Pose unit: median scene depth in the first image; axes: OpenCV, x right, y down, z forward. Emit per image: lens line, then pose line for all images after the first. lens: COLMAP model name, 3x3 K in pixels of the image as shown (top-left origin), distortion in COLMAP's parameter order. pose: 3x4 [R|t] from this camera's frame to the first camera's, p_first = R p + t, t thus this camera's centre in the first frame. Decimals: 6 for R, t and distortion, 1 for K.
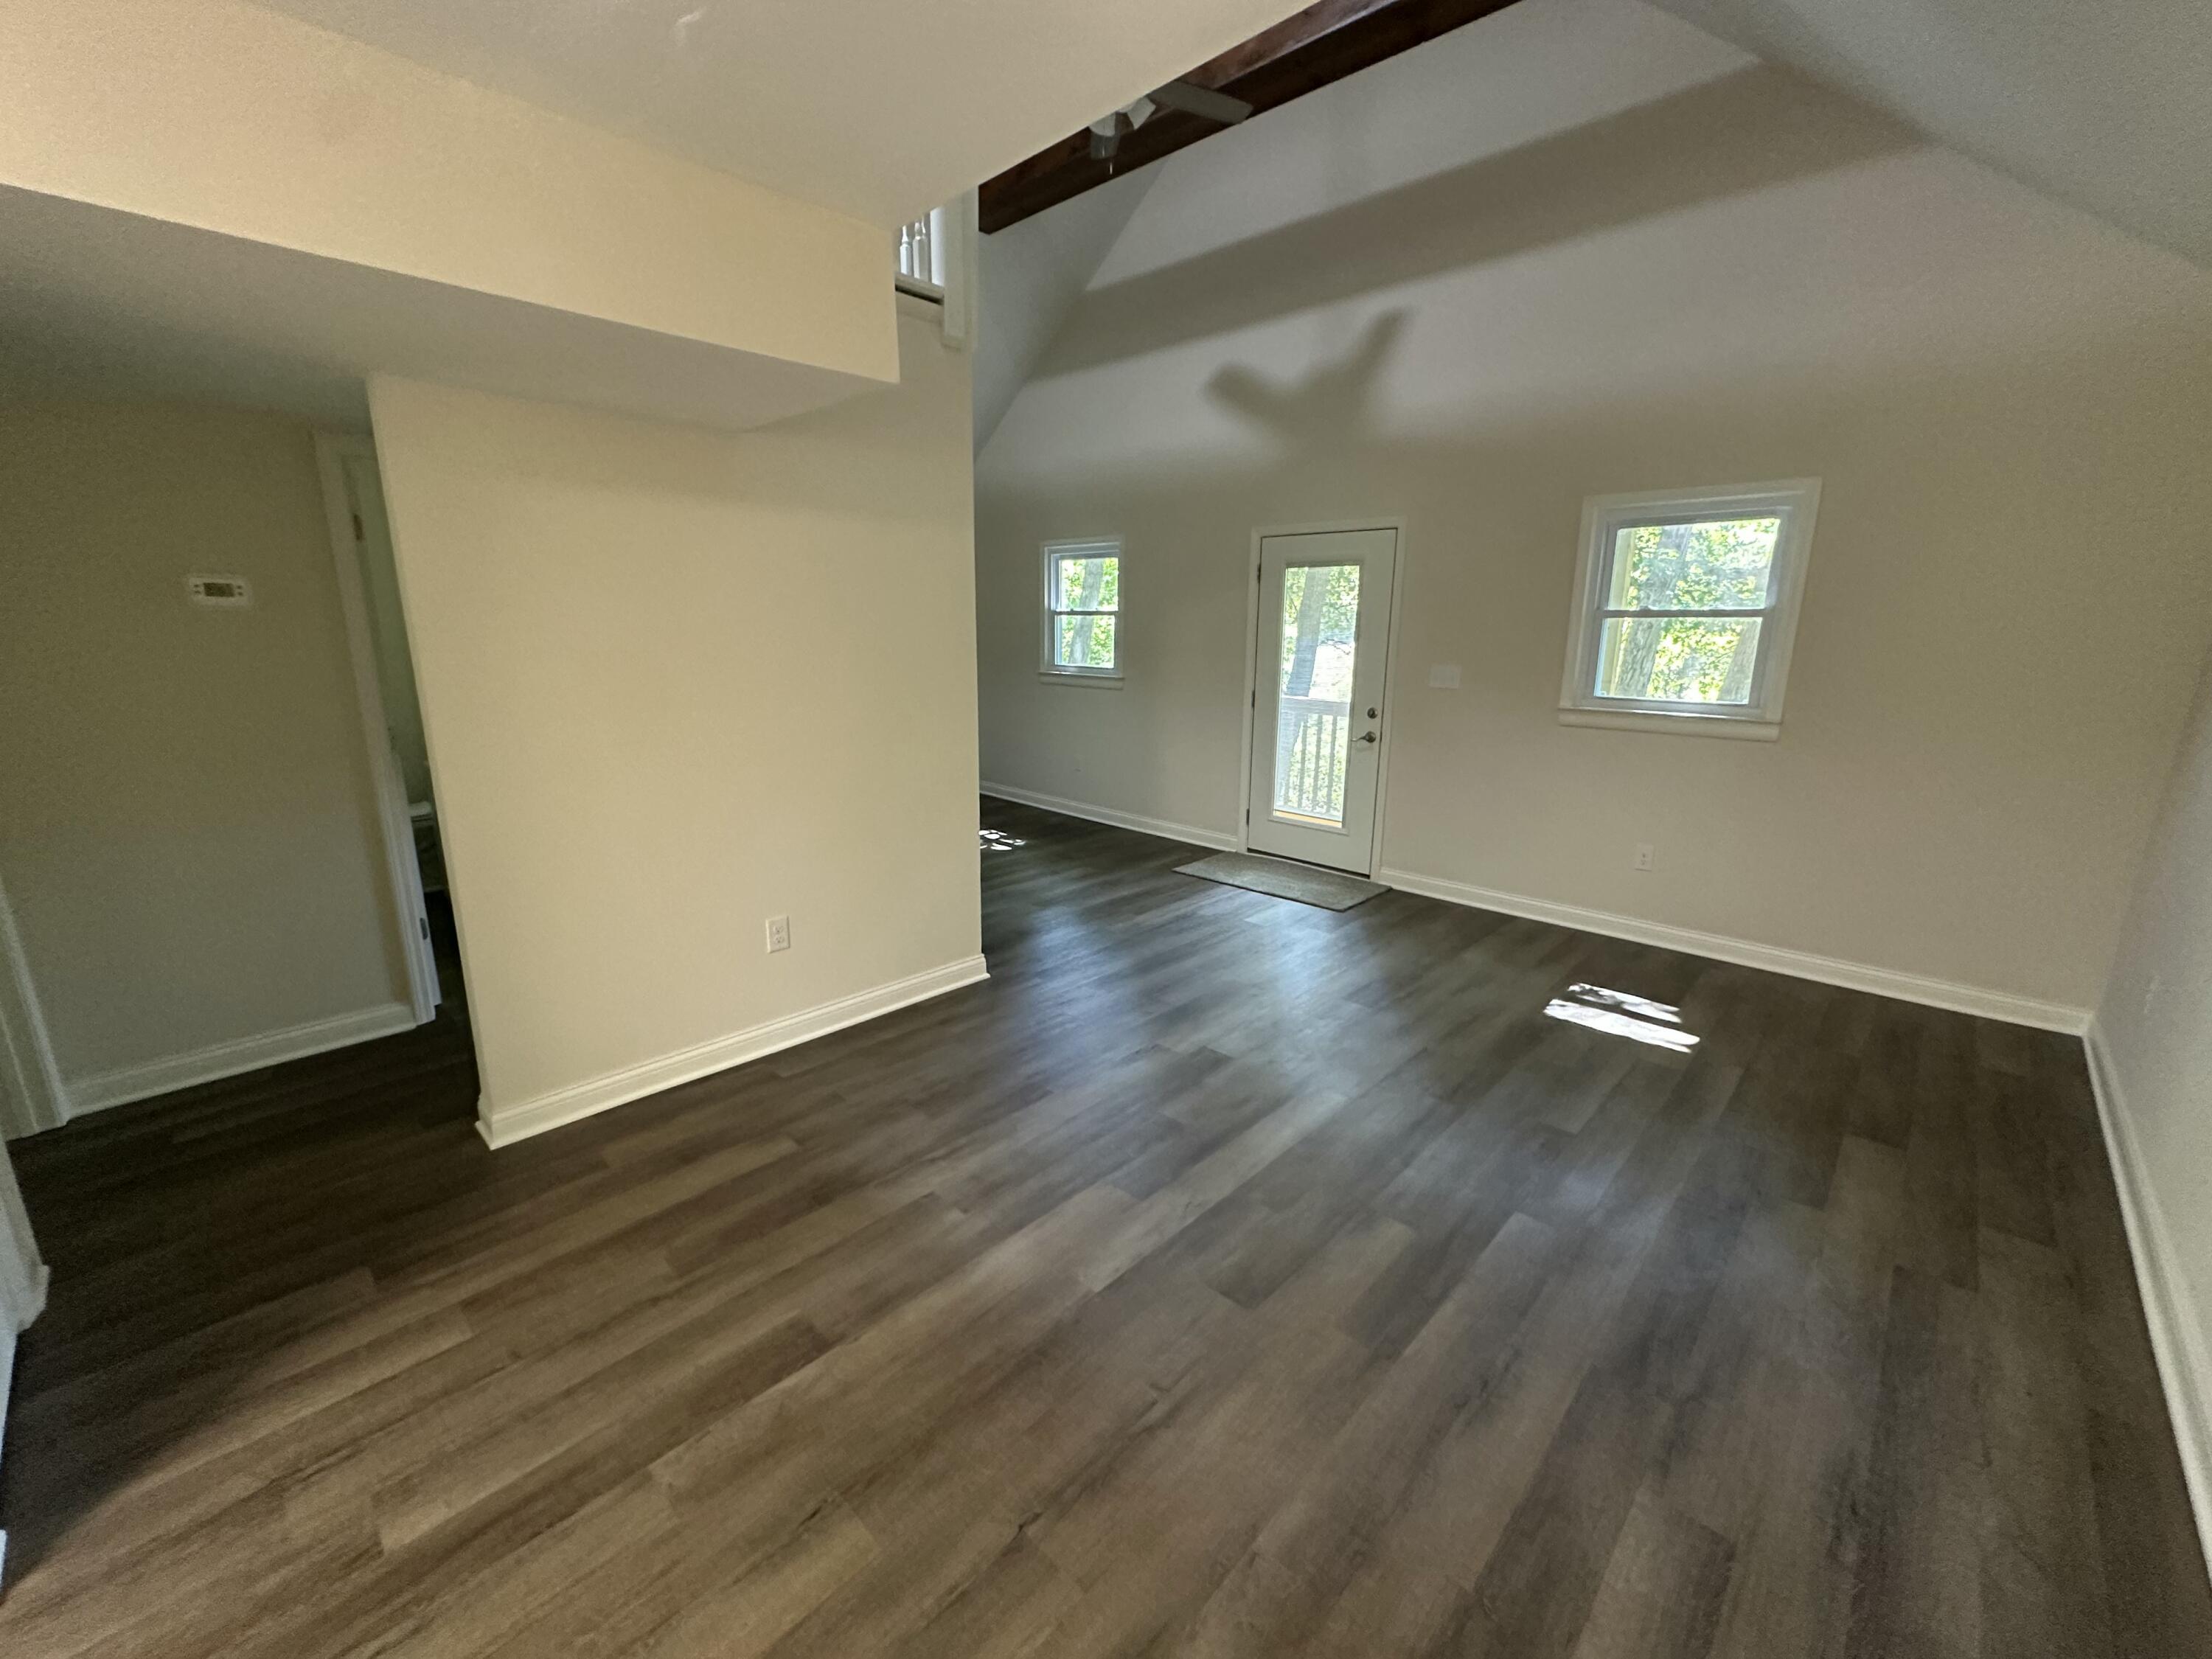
lens RADIAL K [[887.7, 0, 1106.0], [0, 887.7, 829.5], [0, 0, 1]] dist [-0.001304, 0.000058]
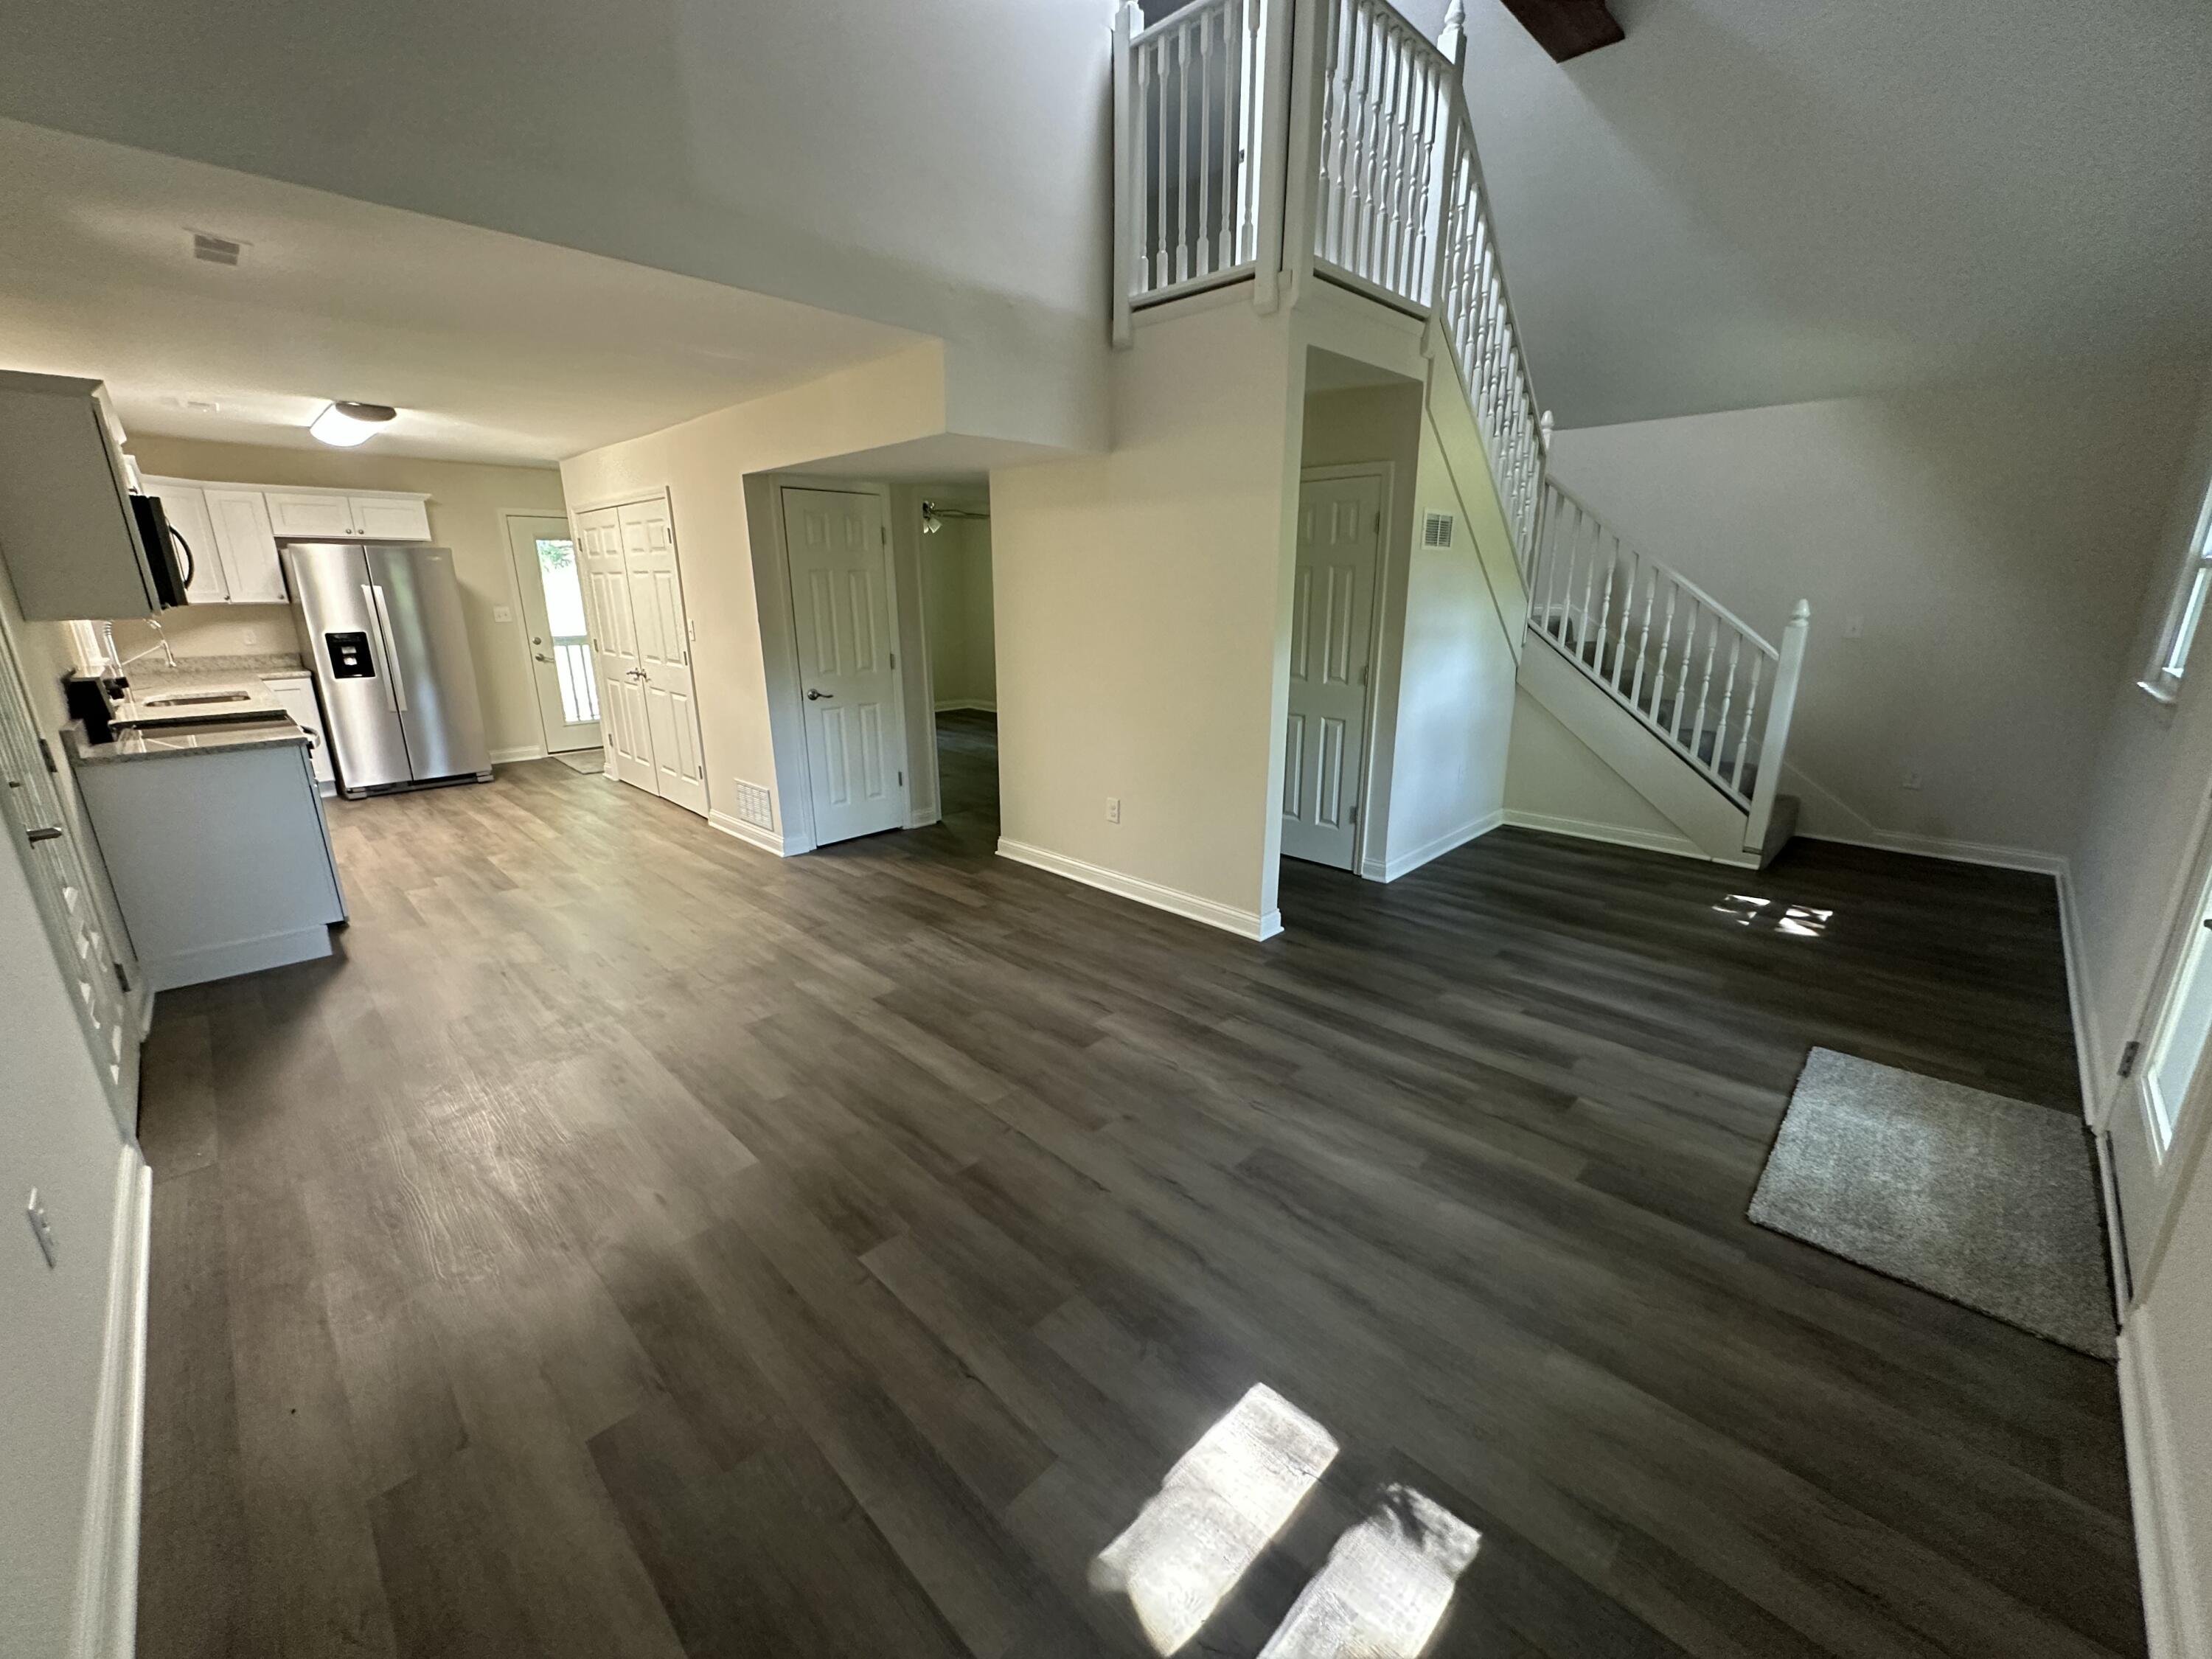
lens RADIAL K [[887.7, 0, 1106.0], [0, 887.7, 829.5], [0, 0, 1]] dist [-0.001304, 0.000058]
pose [[-0.013677, 0.257791, -0.966104, 0.933998], [-0.227344, 0.940088, 0.254067, -0.194115], [0.973719, 0.223112, 0.045750, 0.871616]]
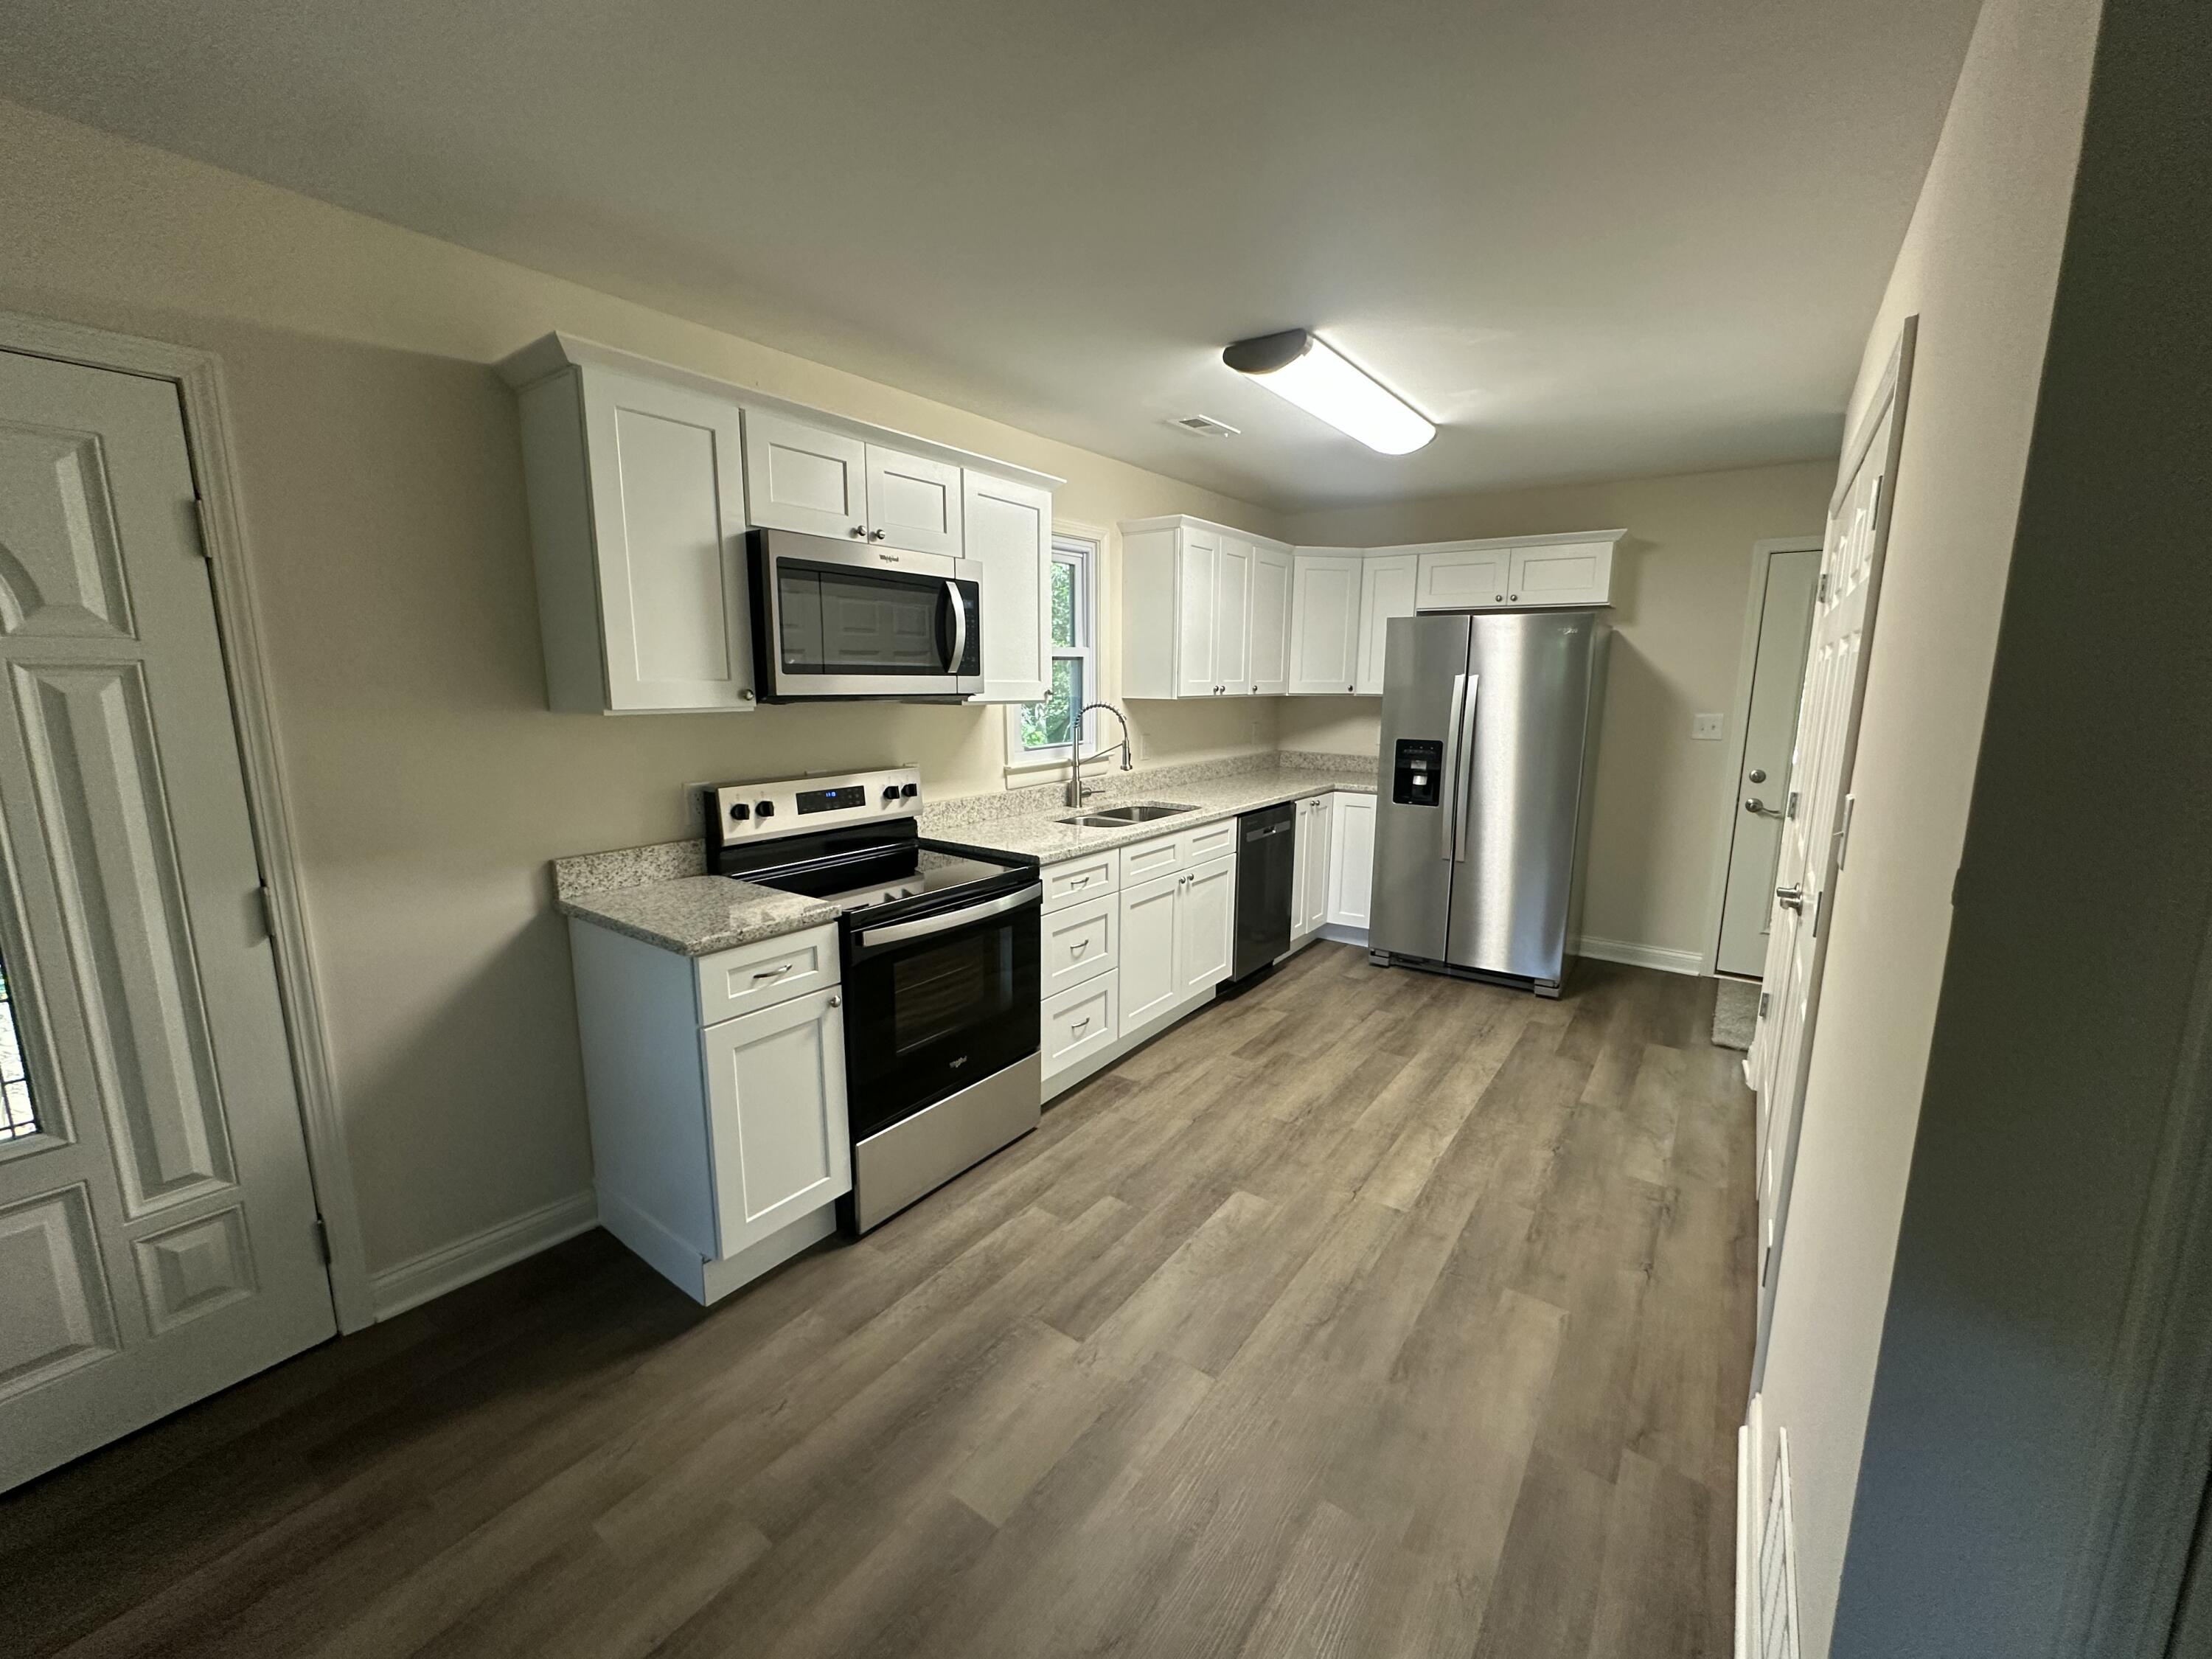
lens RADIAL K [[887.7, 0, 1106.0], [0, 887.7, 829.5], [0, 0, 1]] dist [-0.001304, 0.000058]
pose [[-0.989706, 0.007291, -0.142929, -0.271009], [-0.049607, 0.919311, 0.390394, -0.111700], [0.134242, 0.393465, -0.909486, 0.488060]]
